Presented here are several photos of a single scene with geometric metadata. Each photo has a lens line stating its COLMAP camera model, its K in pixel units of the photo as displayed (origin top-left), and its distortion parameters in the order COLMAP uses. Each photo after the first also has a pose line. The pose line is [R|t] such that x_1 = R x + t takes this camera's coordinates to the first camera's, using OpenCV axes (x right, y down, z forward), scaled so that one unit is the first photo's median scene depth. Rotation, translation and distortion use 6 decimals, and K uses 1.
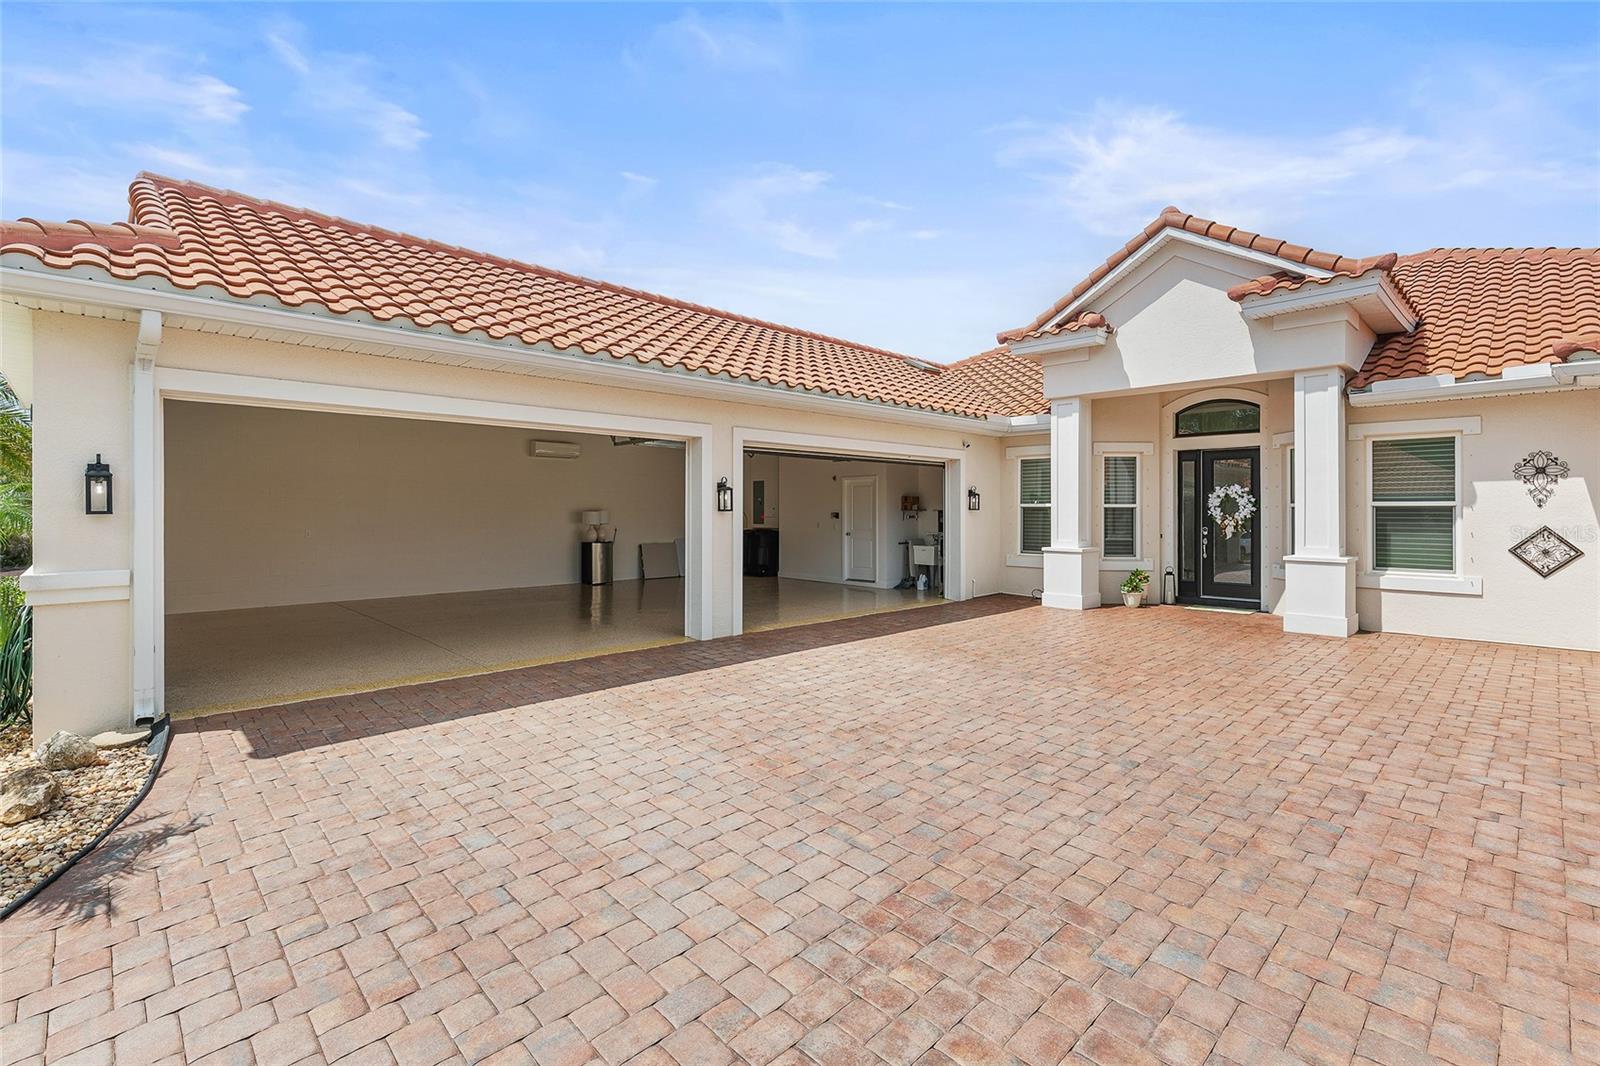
lens RADIAL K [[714.1, 0, 801.5], [0, 714.1, 523.7], [0, 0, 1]] dist [0.000660, 0.000082]
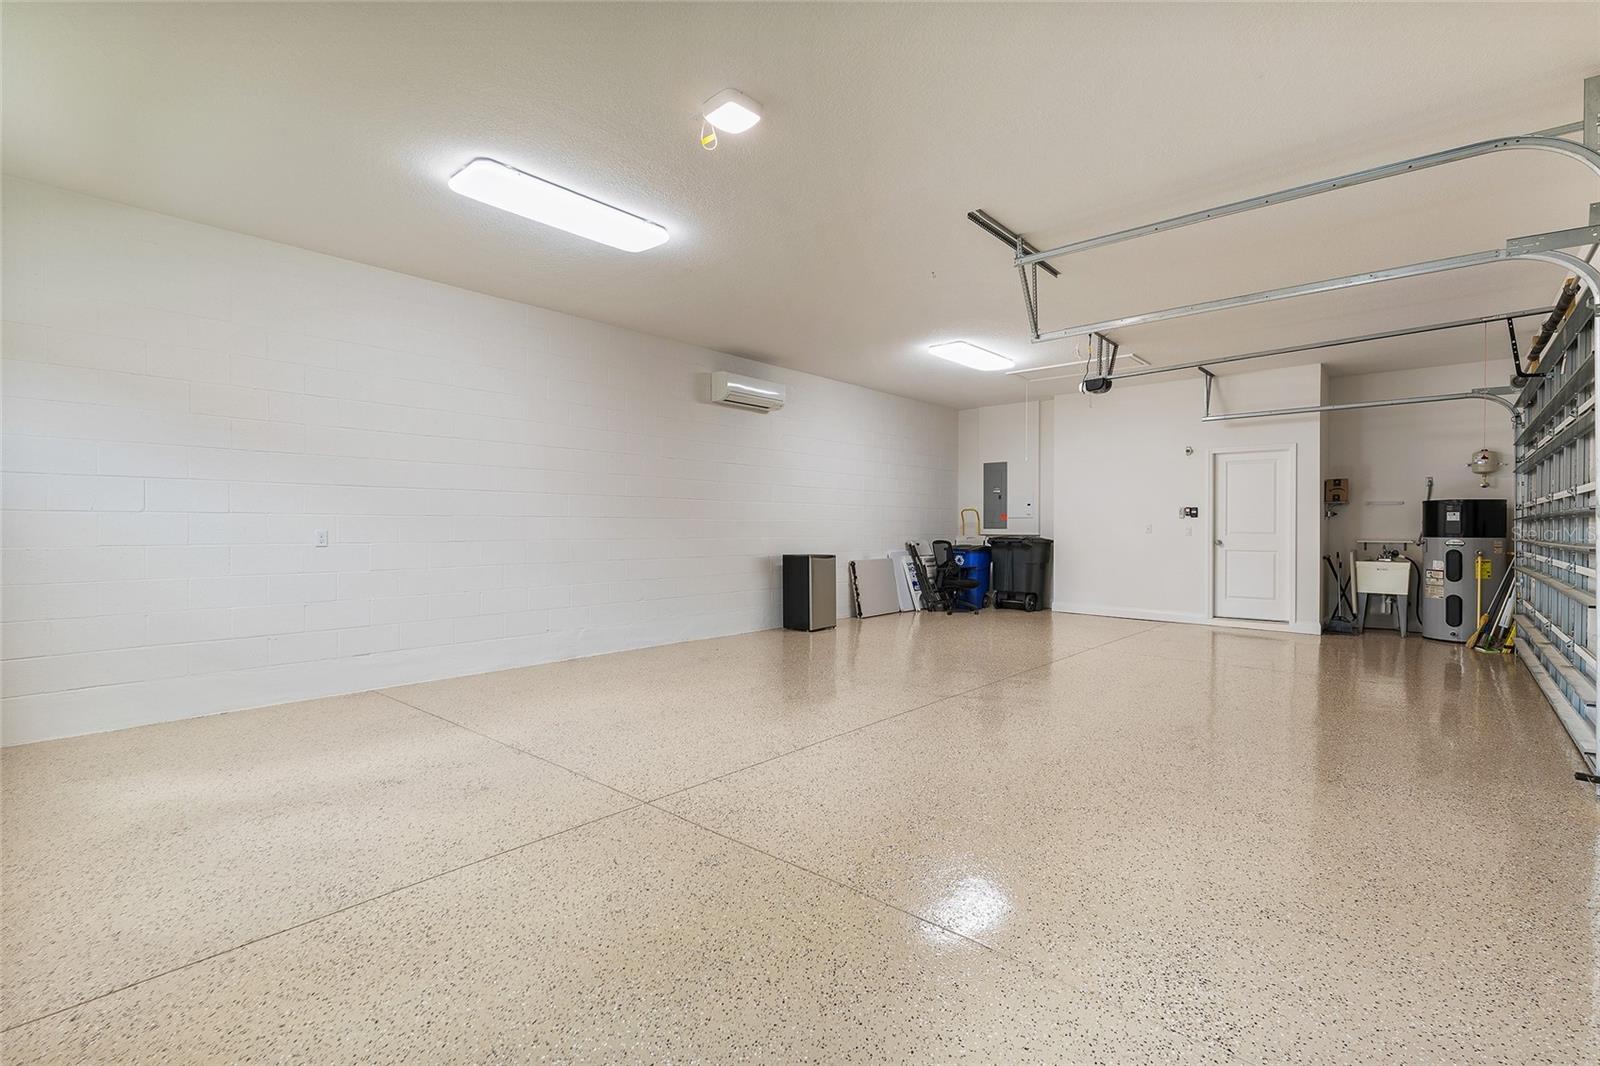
lens RADIAL K [[722.3, 0, 800.0], [0, 722.3, 533.0], [0, 0, 1]] dist [0.001029, 0.000075]
pose [[0.996557, -0.000887, 0.082911, -0.348672], [0.000392, 0.999982, 0.005982, 0.002426], [-0.082914, -0.005929, 0.996539, 0.429887]]
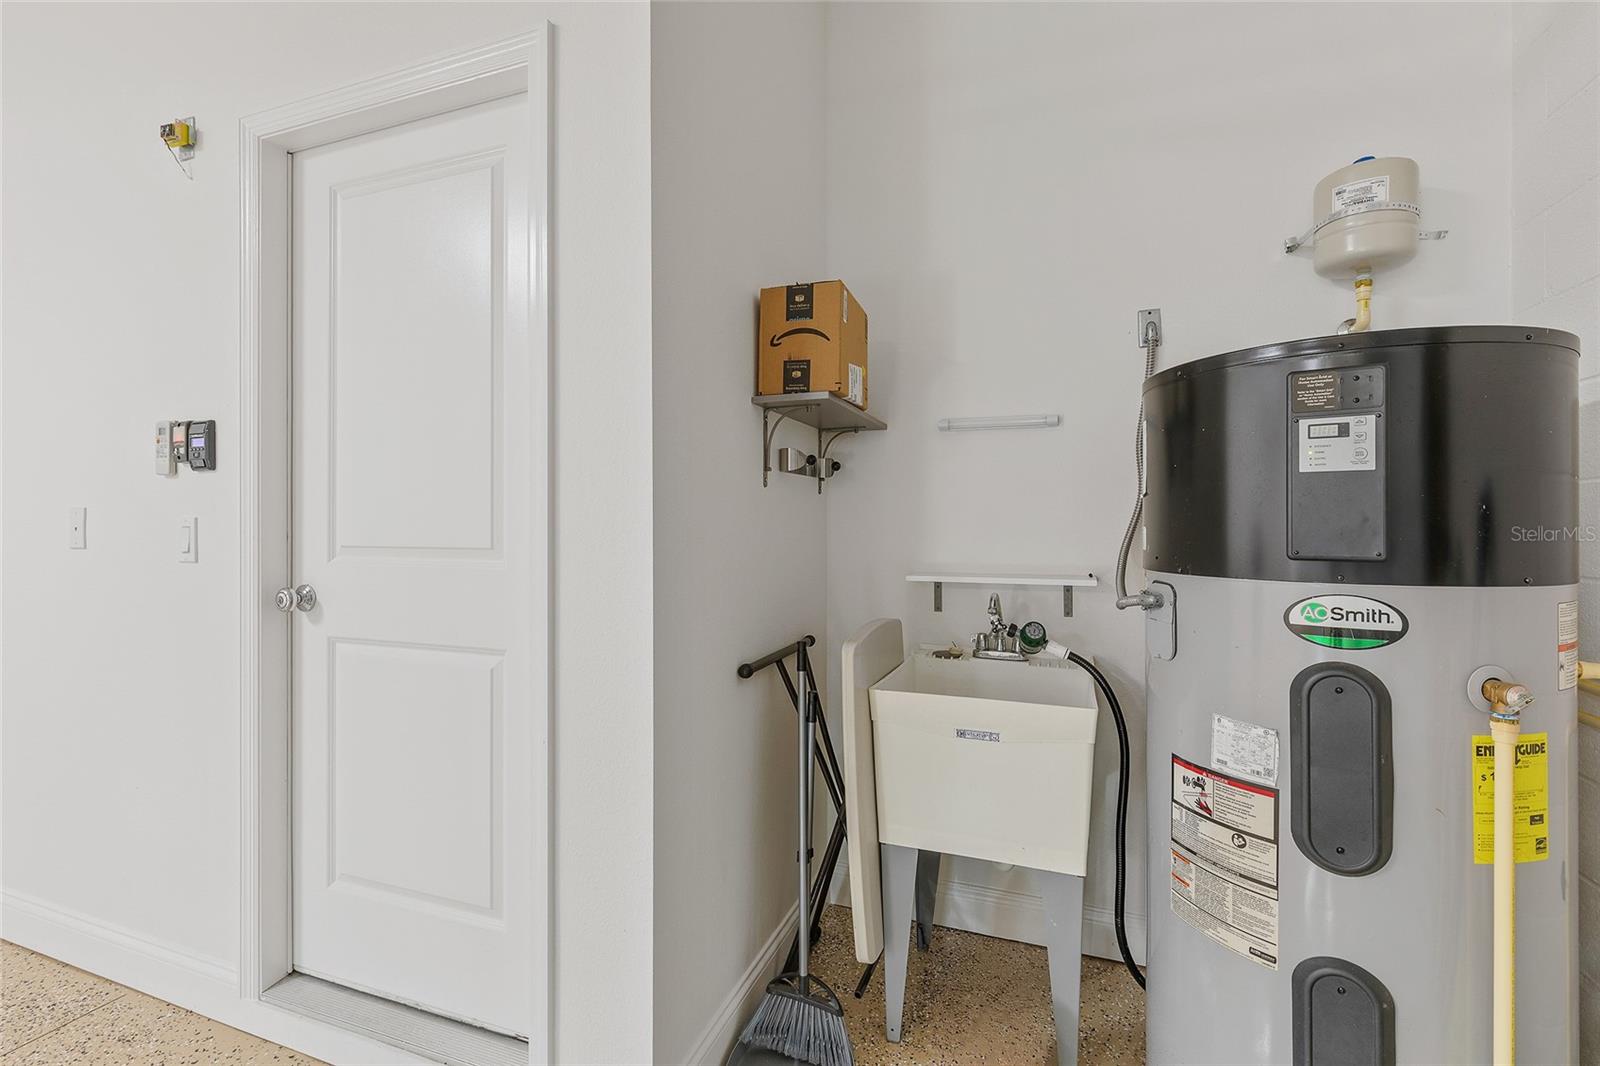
lens RADIAL K [[714.1, 0, 801.5], [0, 714.1, 523.7], [0, 0, 1]] dist [0.000660, 0.000082]
pose [[0.900709, -0.002000, 0.434418, 0.091838], [0.002776, 0.999995, -0.001151, 0.002184], [-0.434414, 0.002242, 0.900710, 0.880429]]
